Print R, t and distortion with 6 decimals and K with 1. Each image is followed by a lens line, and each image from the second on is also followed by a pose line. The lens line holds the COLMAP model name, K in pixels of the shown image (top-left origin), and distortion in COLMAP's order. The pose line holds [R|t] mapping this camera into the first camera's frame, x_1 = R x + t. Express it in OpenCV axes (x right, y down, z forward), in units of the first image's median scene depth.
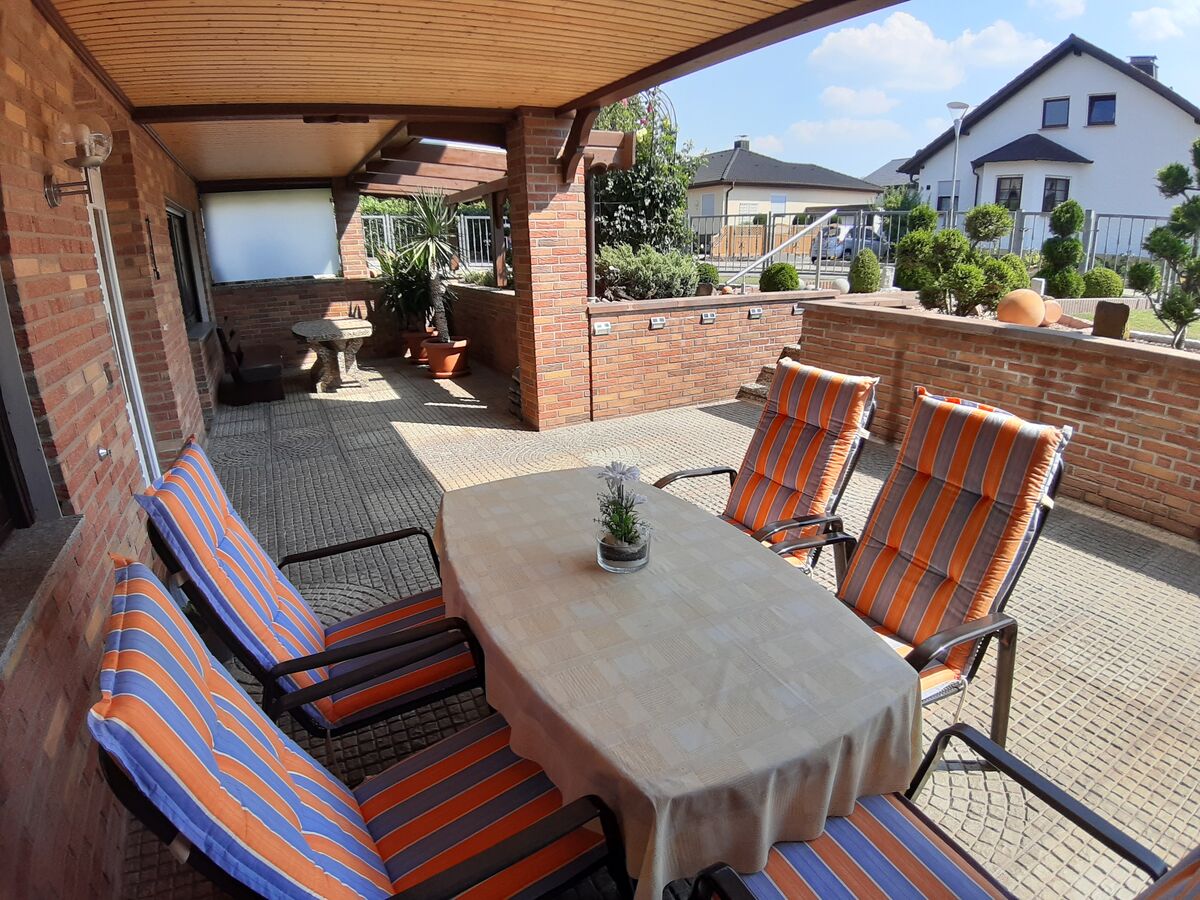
lens RADIAL K [[624.4, 0, 604.1], [0, 624.4, 450.1], [0, 0, 1]] dist [-0.085897, -0.010835]
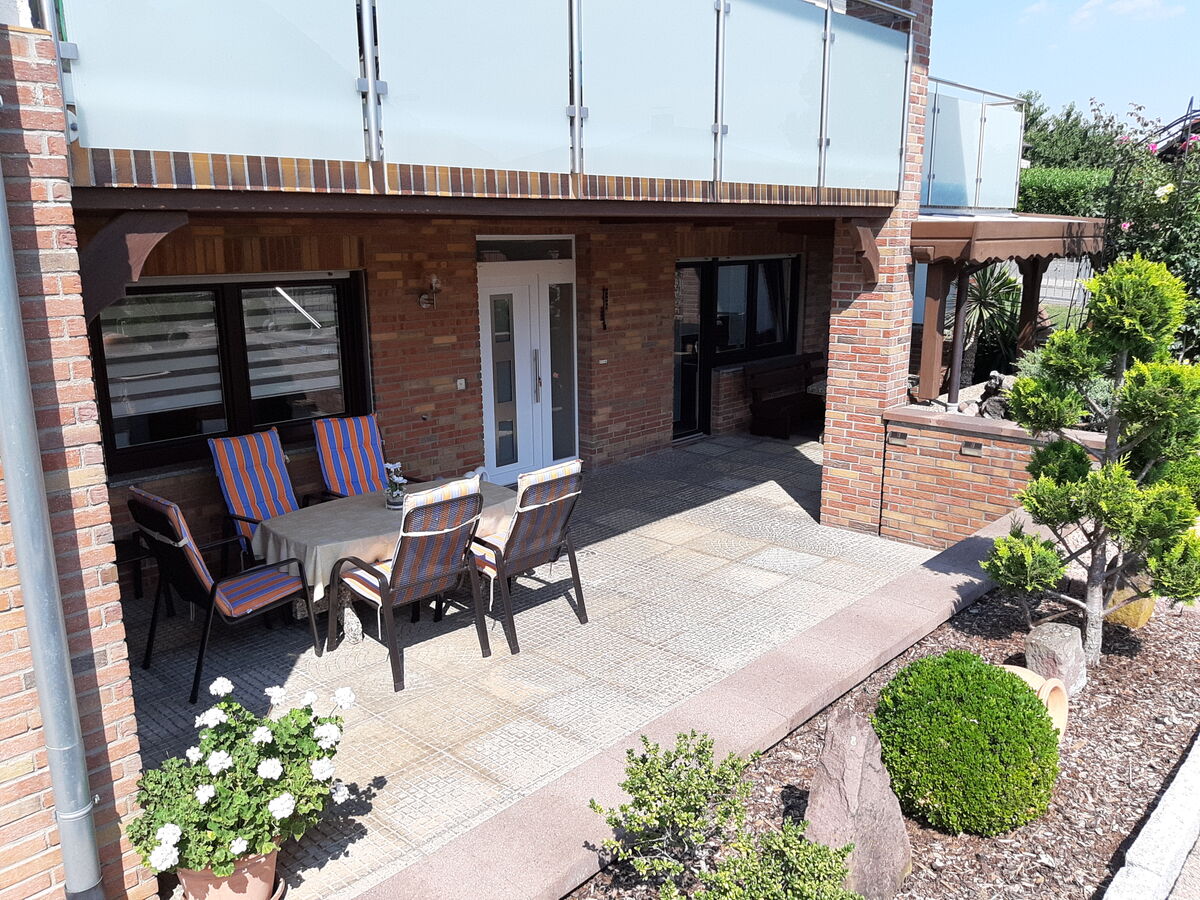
lens RADIAL K [[949.6, 0, 597.5], [0, 949.6, 461.8], [0, 0, 1]] dist [0.049434, -0.058161]
pose [[0.334428, 0.240847, -0.911126, 1.235095], [-0.311100, 0.940811, 0.134505, -0.236880], [0.889592, 0.238469, 0.389561, 0.096249]]
